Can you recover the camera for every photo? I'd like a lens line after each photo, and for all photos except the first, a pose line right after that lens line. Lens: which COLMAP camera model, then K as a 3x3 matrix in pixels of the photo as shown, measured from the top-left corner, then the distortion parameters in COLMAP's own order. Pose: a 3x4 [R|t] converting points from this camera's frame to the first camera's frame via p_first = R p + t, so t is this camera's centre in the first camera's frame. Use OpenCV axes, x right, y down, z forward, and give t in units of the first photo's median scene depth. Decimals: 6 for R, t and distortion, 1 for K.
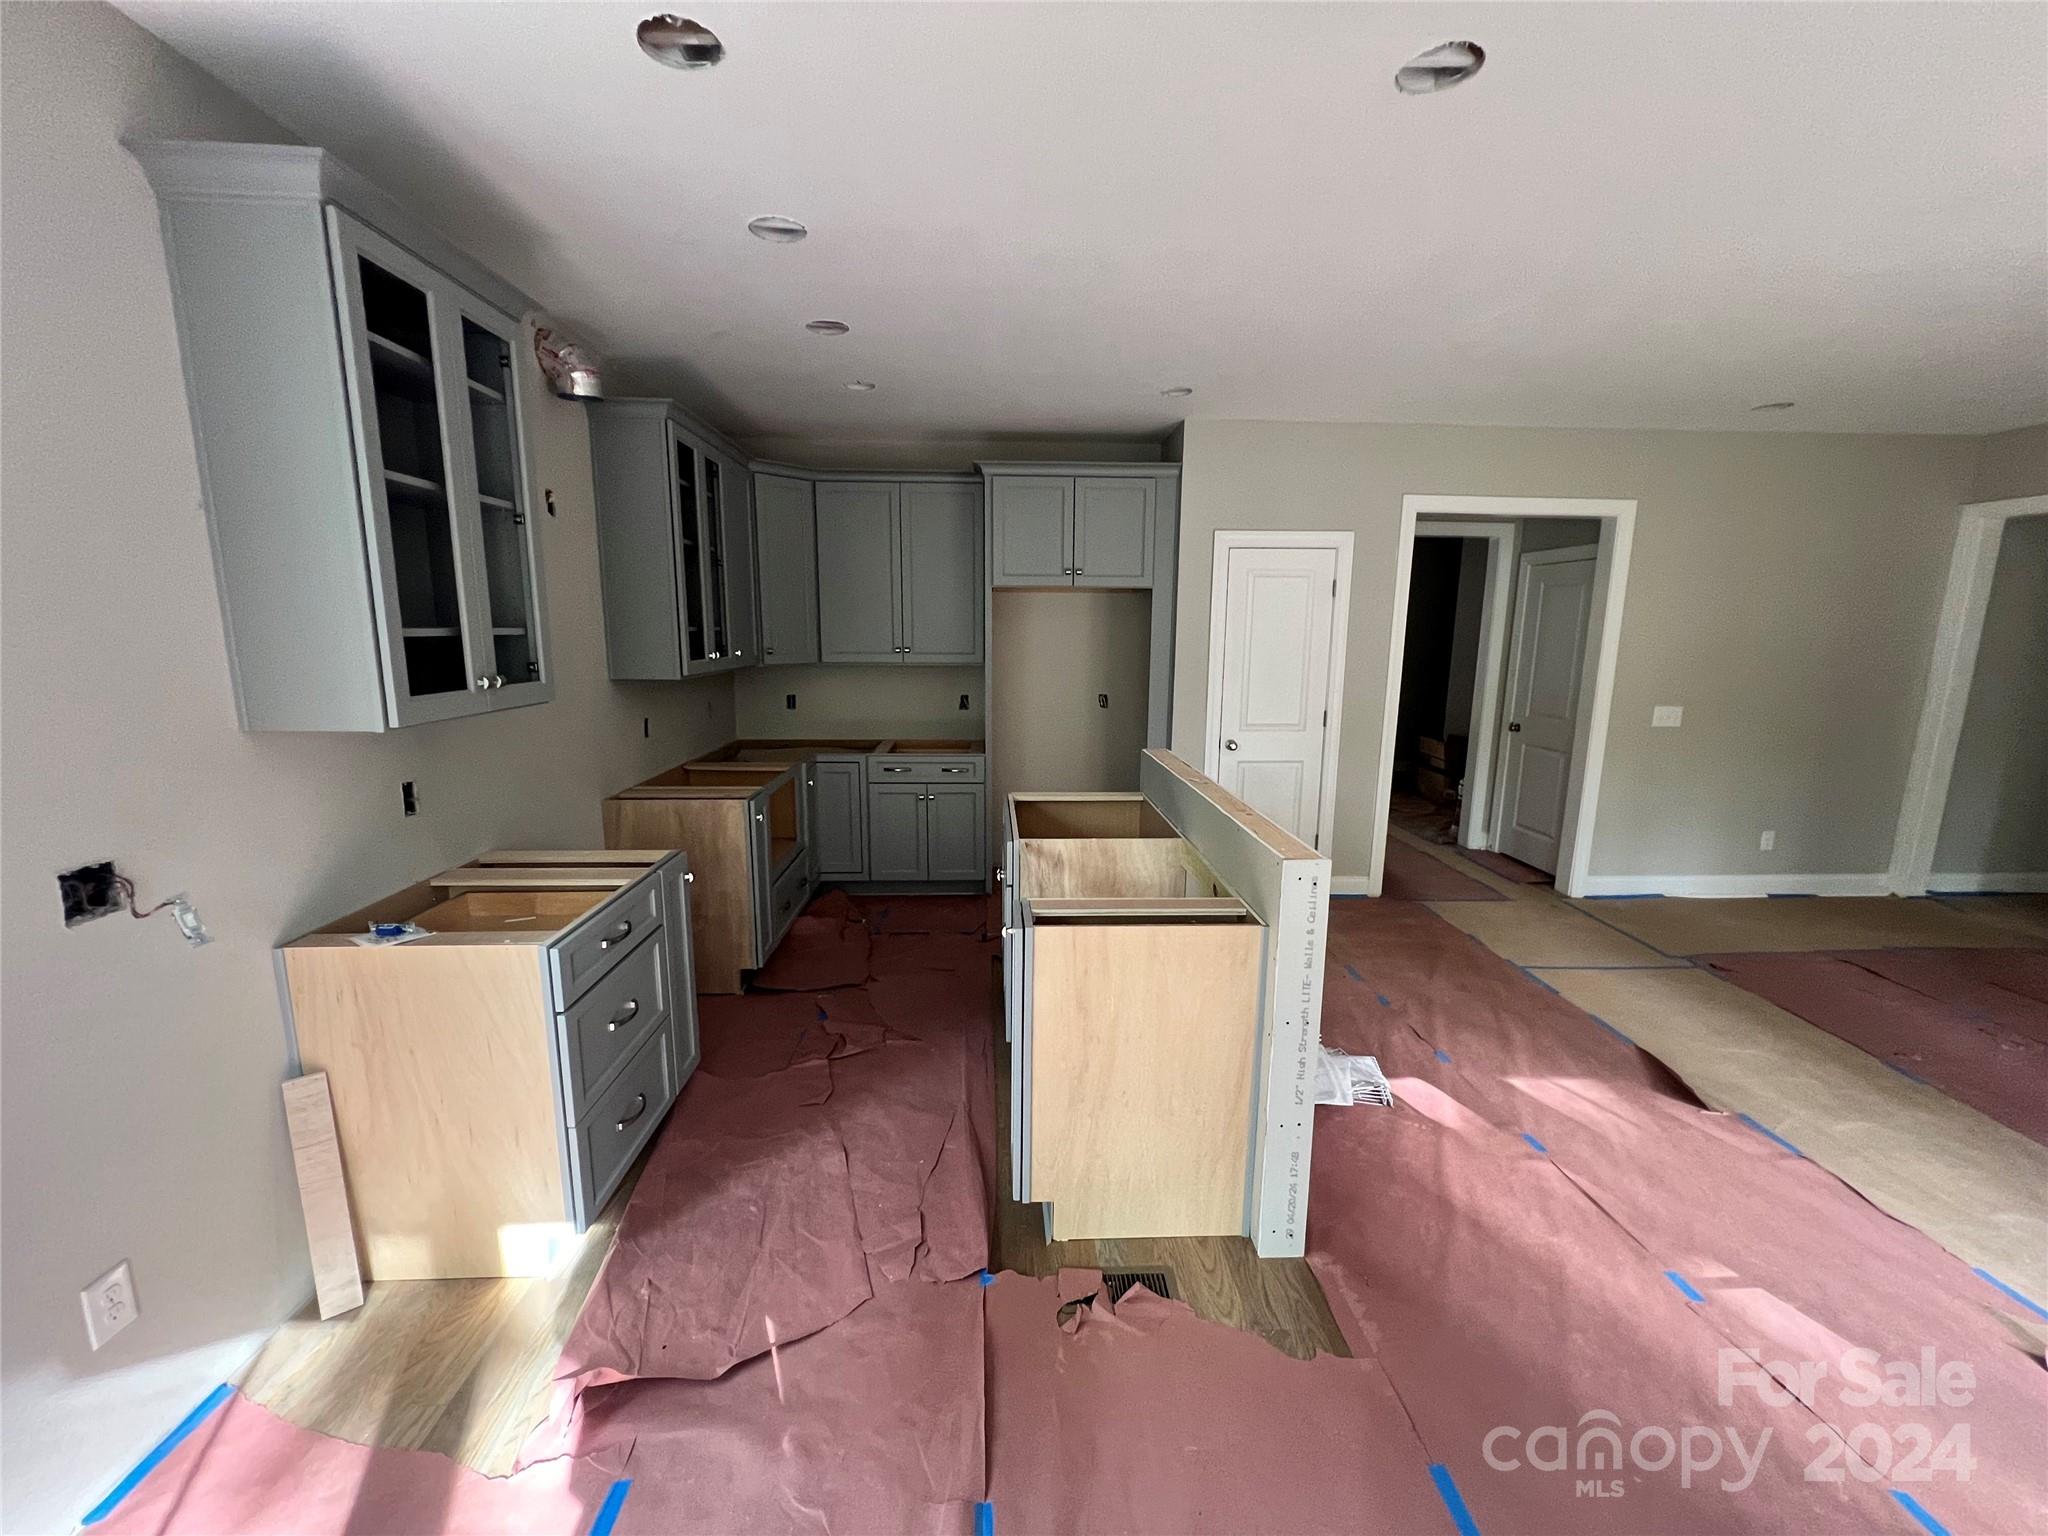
lens RADIAL K [[819.5, 0, 1027.6], [0, 819.5, 773.3], [0, 0, 1]] dist [-0.006026, 0.002012]
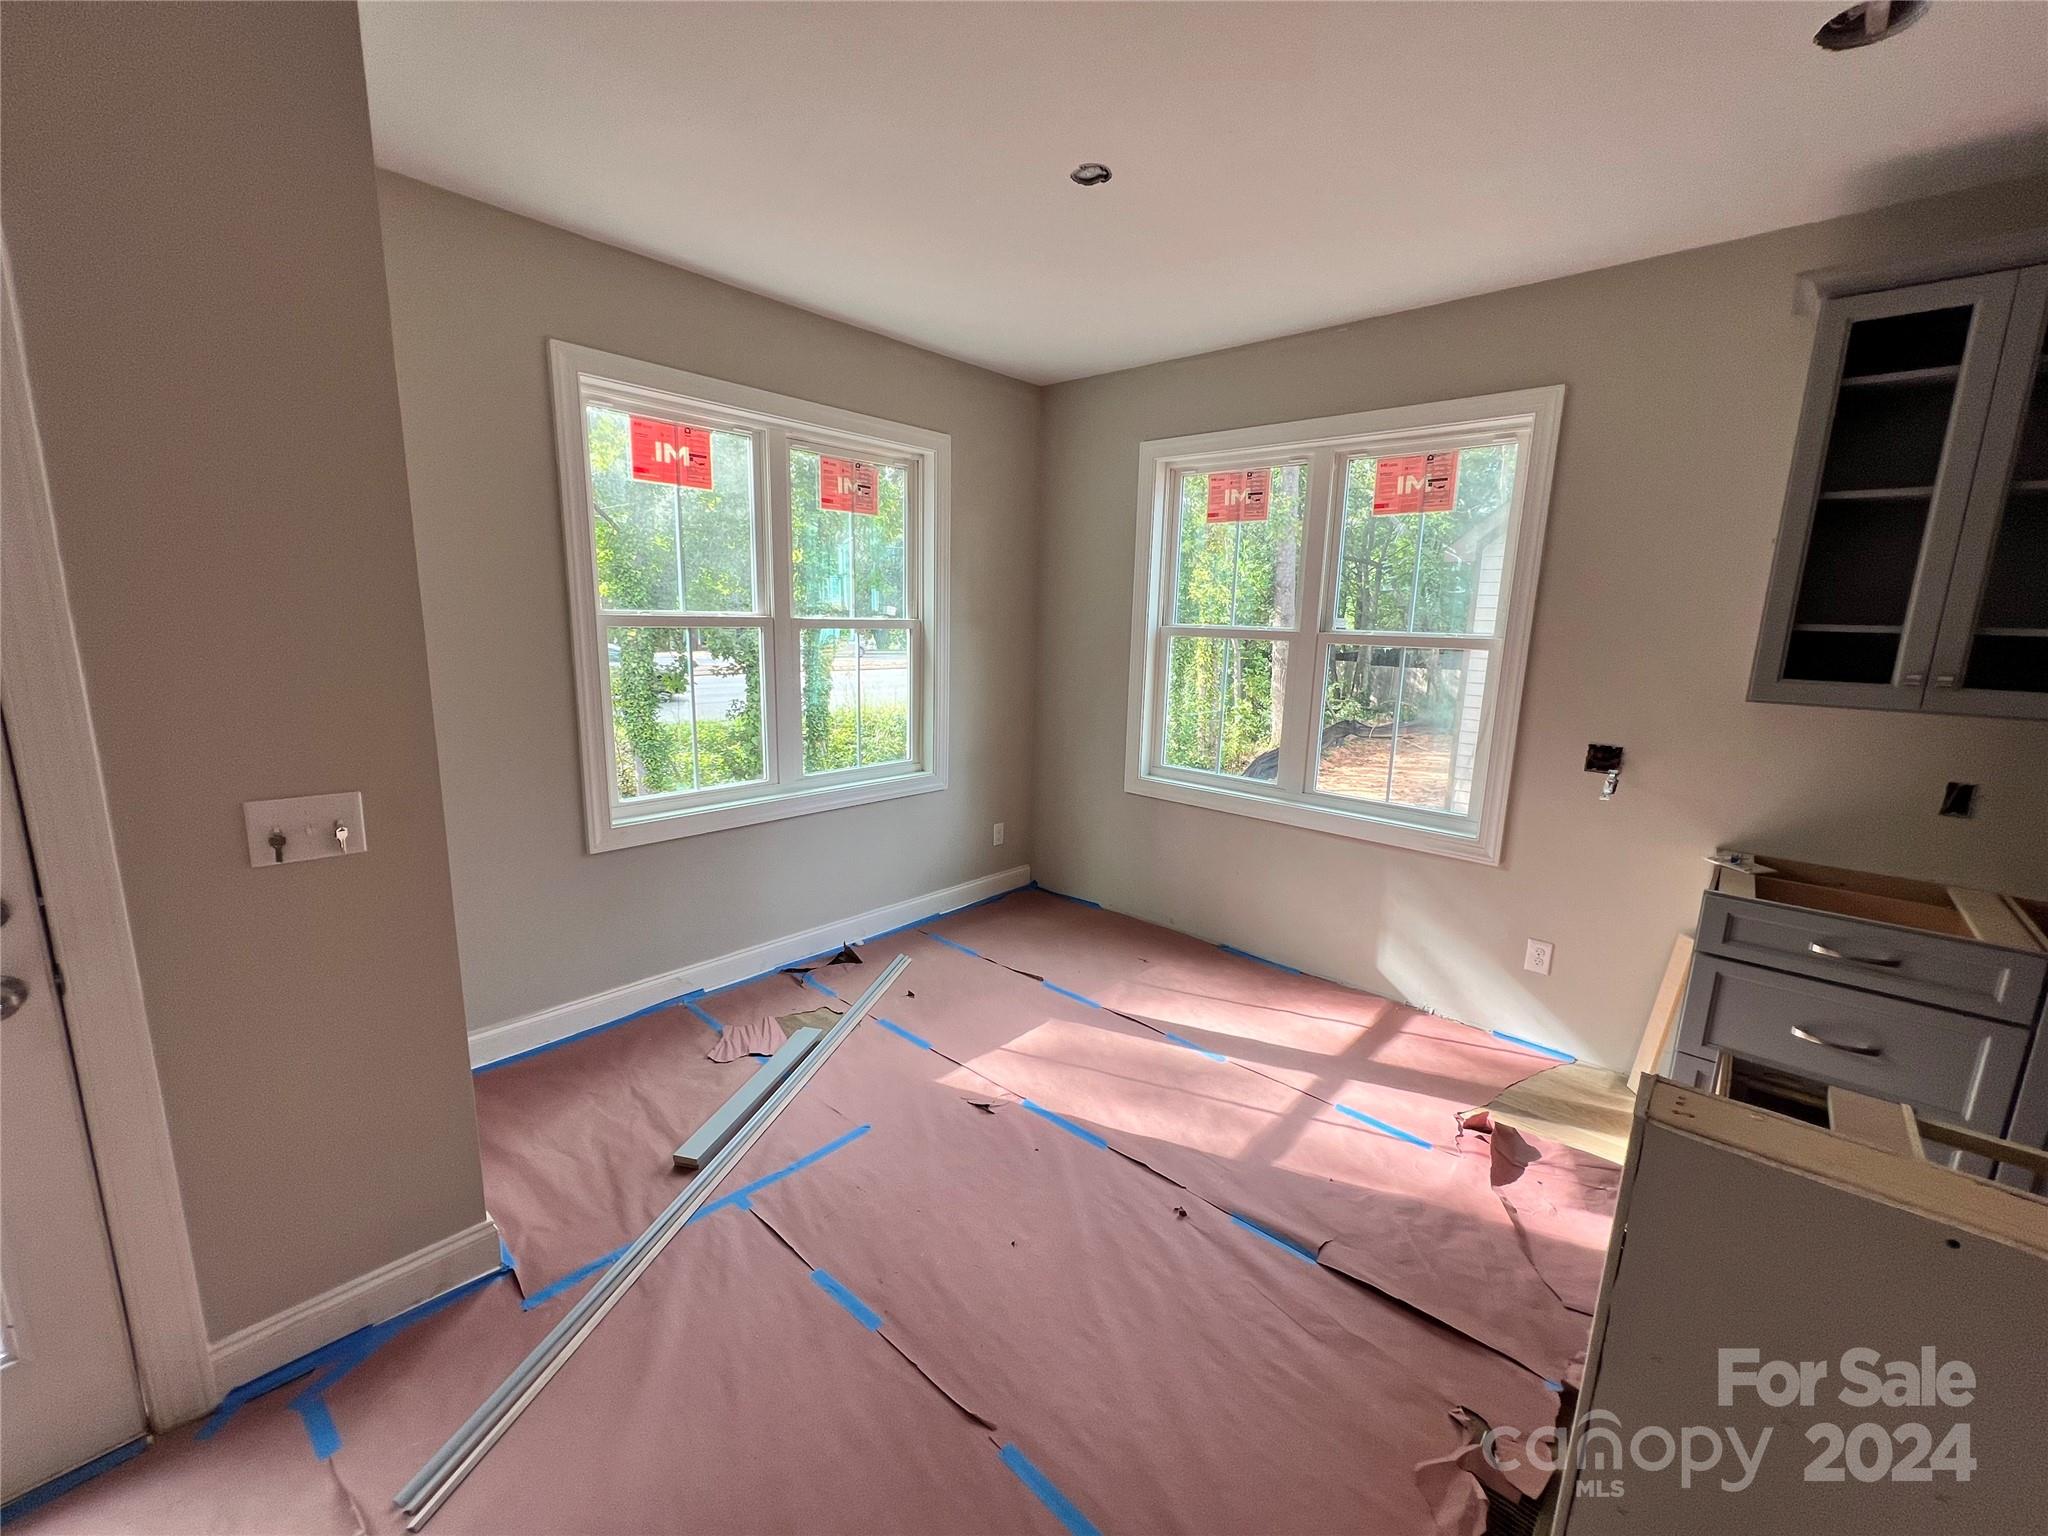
lens RADIAL K [[822.2, 0, 1025.7], [0, 822.2, 772.2], [0, 0, 1]] dist [-0.003175, 0.000912]
pose [[-0.703483, 0.107585, -0.702522, 0.637317], [-0.157268, 0.940407, 0.301499, -0.105187], [0.693093, 0.322584, -0.644641, 0.719611]]
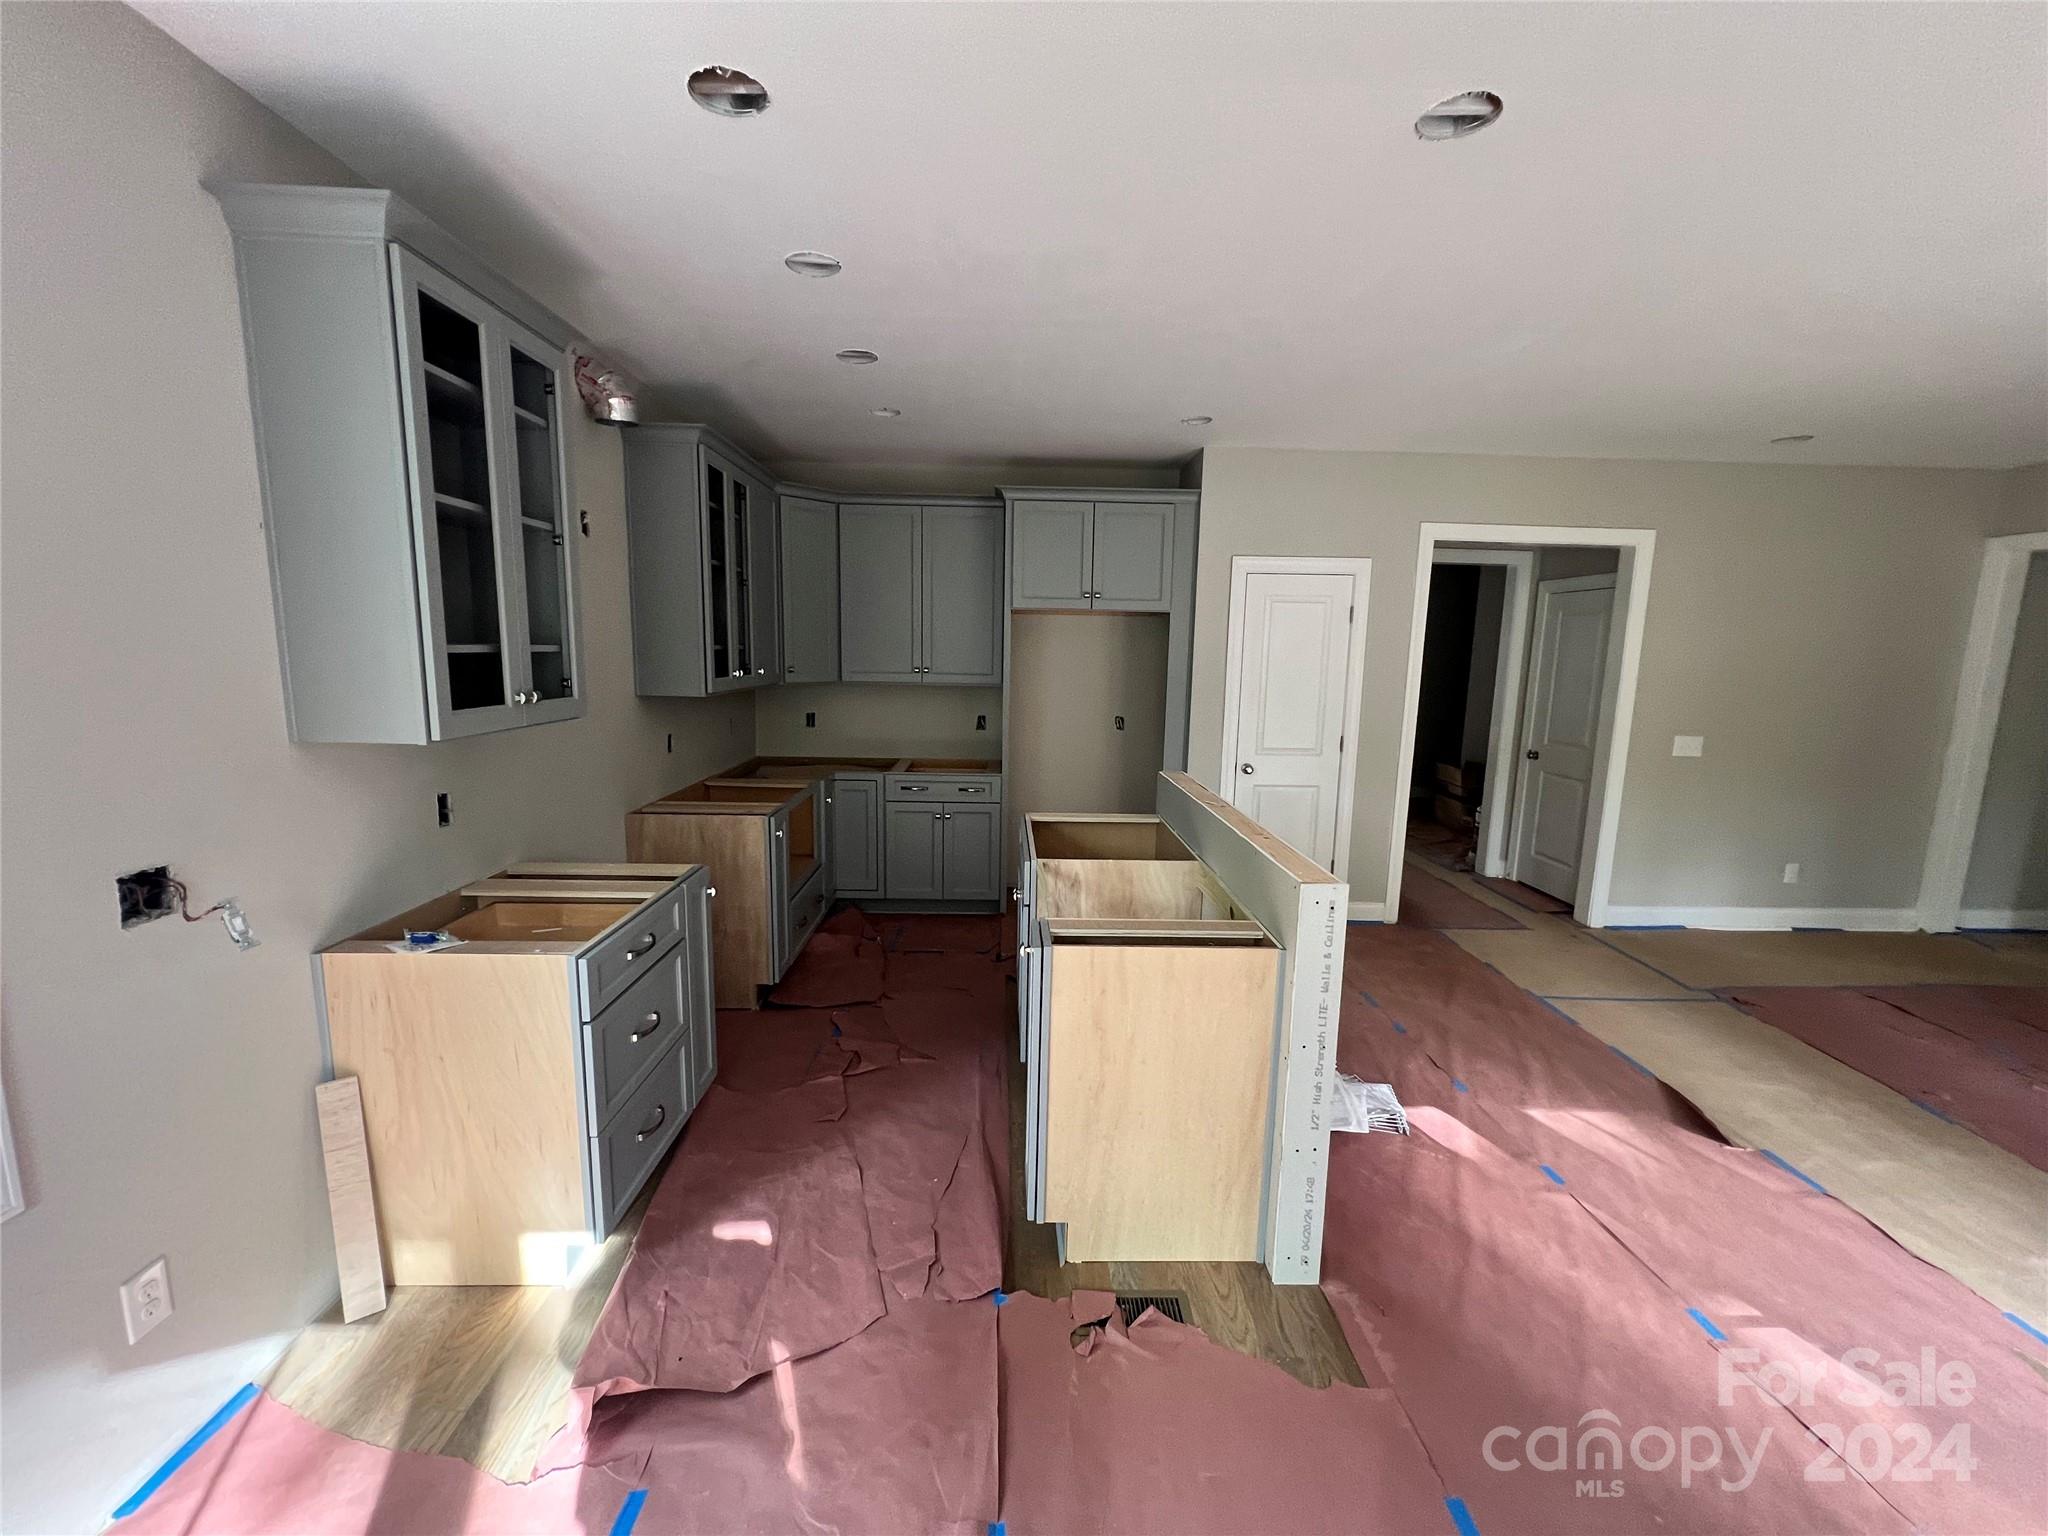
lens RADIAL K [[822.2, 0, 1028.5], [0, 822.2, 772.1], [0, 0, 1]] dist [-0.003175, 0.000912]
pose [[0.999785, 0.014697, -0.014623, -0.008053], [-0.015077, 0.999543, -0.026210, -0.000237], [0.014231, 0.026425, 0.999550, -0.016492]]
